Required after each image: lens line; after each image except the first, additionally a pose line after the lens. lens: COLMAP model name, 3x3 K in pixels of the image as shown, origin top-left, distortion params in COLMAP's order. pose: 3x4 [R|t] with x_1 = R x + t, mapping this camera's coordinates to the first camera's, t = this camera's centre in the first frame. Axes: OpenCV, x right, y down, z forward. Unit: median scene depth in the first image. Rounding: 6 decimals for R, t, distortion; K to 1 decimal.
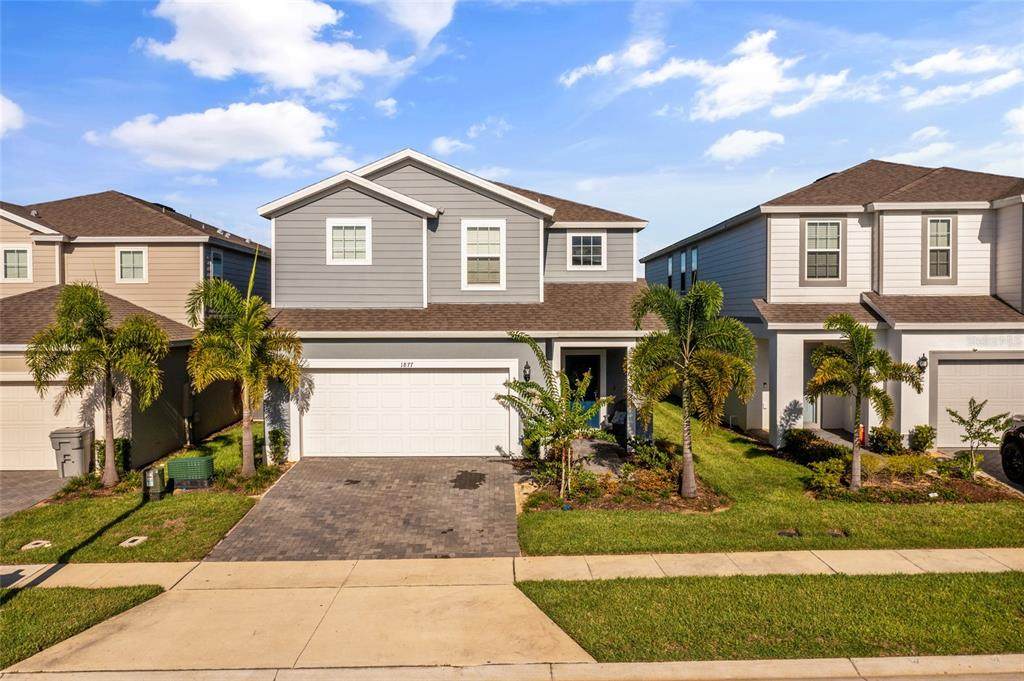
lens RADIAL K [[810.4, 0, 508.7], [0, 810.4, 336.6], [0, 0, 1]] dist [-0.010779, 0.008048]
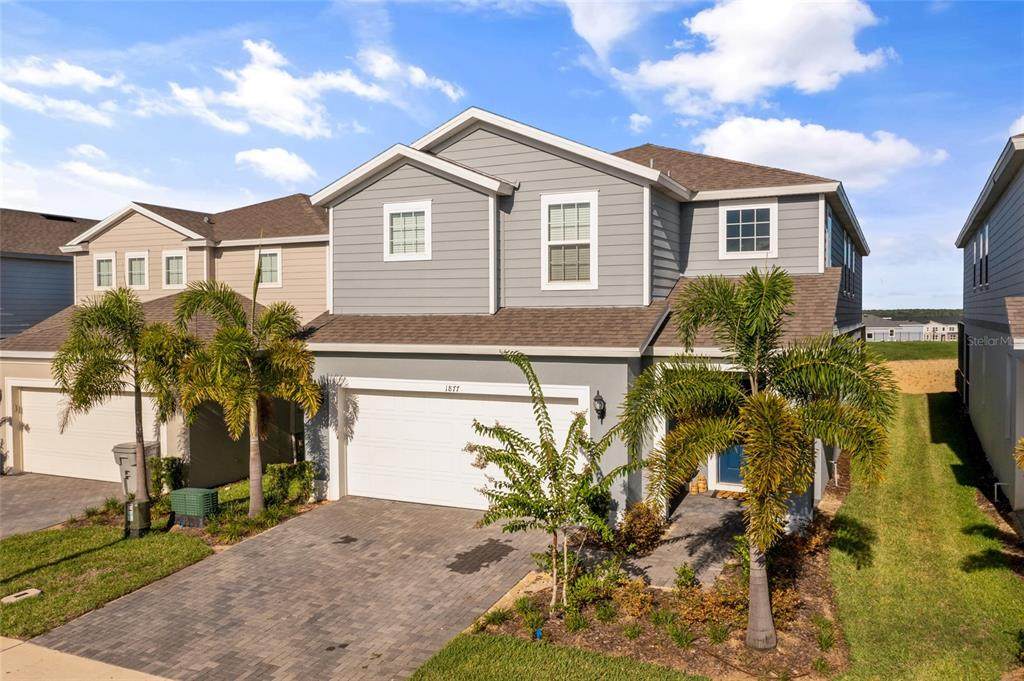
lens RADIAL K [[810.4, 0, 508.7], [0, 810.4, 336.6], [0, 0, 1]] dist [-0.010779, 0.008048]
pose [[0.899010, 0.009833, -0.437818, 0.246685], [-0.009530, 0.999950, 0.002888, -0.016361], [0.437825, 0.001576, 0.899059, 0.321594]]
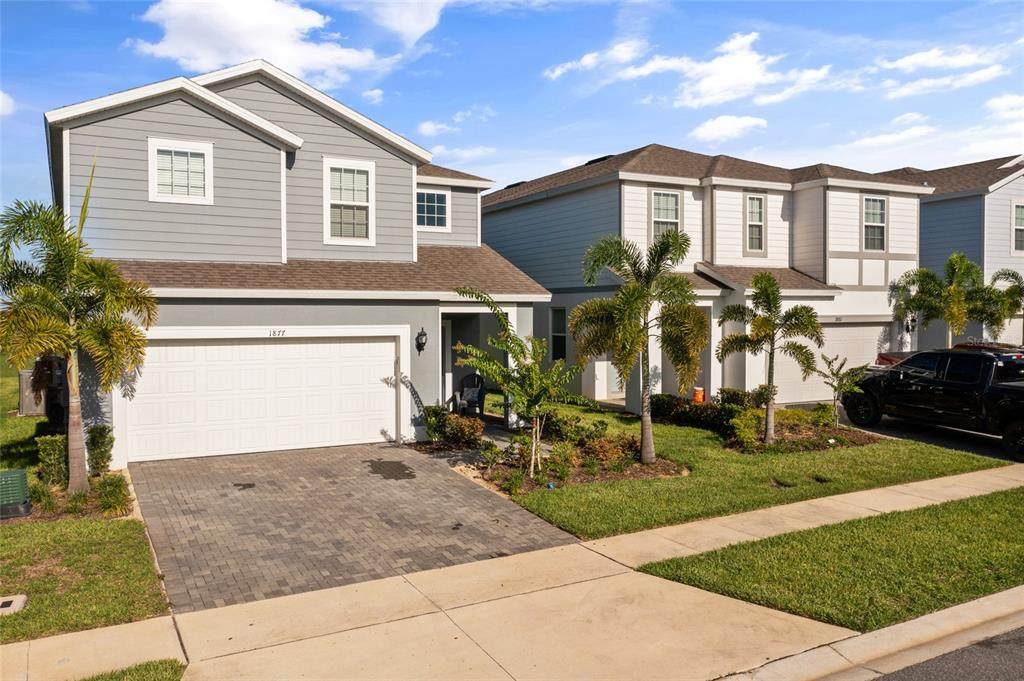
lens RADIAL K [[811.5, 0, 512.0], [0, 811.5, 340.5], [0, 0, 1]] dist [-0.008492, -0.000930]
pose [[0.879367, -0.014744, 0.475916, -0.287362], [0.012207, 0.999890, 0.008420, 0.036340], [-0.475988, -0.001595, 0.879450, 0.193555]]
